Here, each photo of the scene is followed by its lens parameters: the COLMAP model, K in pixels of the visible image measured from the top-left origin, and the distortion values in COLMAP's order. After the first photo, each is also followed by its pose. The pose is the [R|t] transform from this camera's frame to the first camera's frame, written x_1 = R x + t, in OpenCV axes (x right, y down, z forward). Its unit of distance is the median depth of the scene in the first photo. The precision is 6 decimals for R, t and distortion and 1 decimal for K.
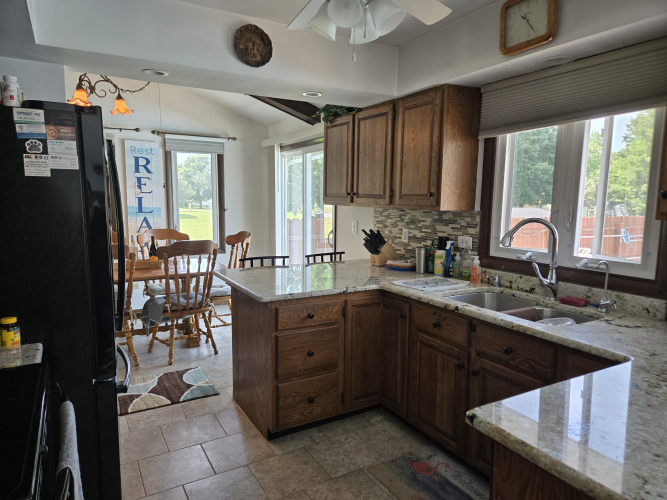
lens RADIAL K [[444.4, 0, 335.1], [0, 444.4, 251.2], [0, 0, 1]] dist [0.072297, -0.056274]
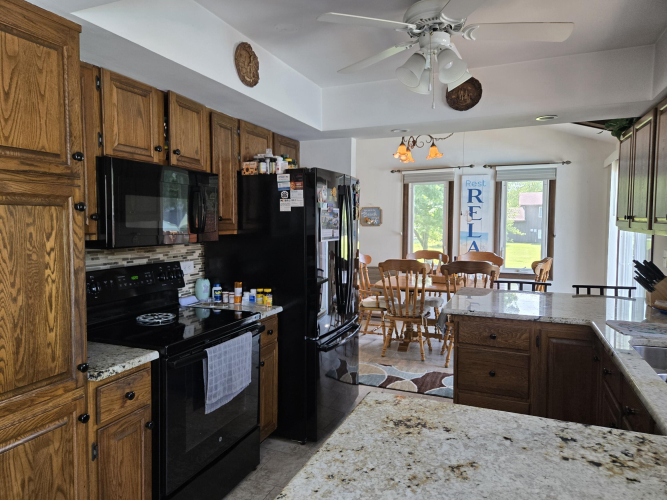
lens RADIAL K [[447.7, 0, 335.0], [0, 447.7, 246.2], [0, 0, 1]] dist [0.067567, -0.058843]
pose [[0.615658, 0.035609, -0.787209, 0.424691], [-0.092422, 0.995347, -0.027257, 0.000368], [0.782575, 0.089537, 0.616084, 0.042924]]
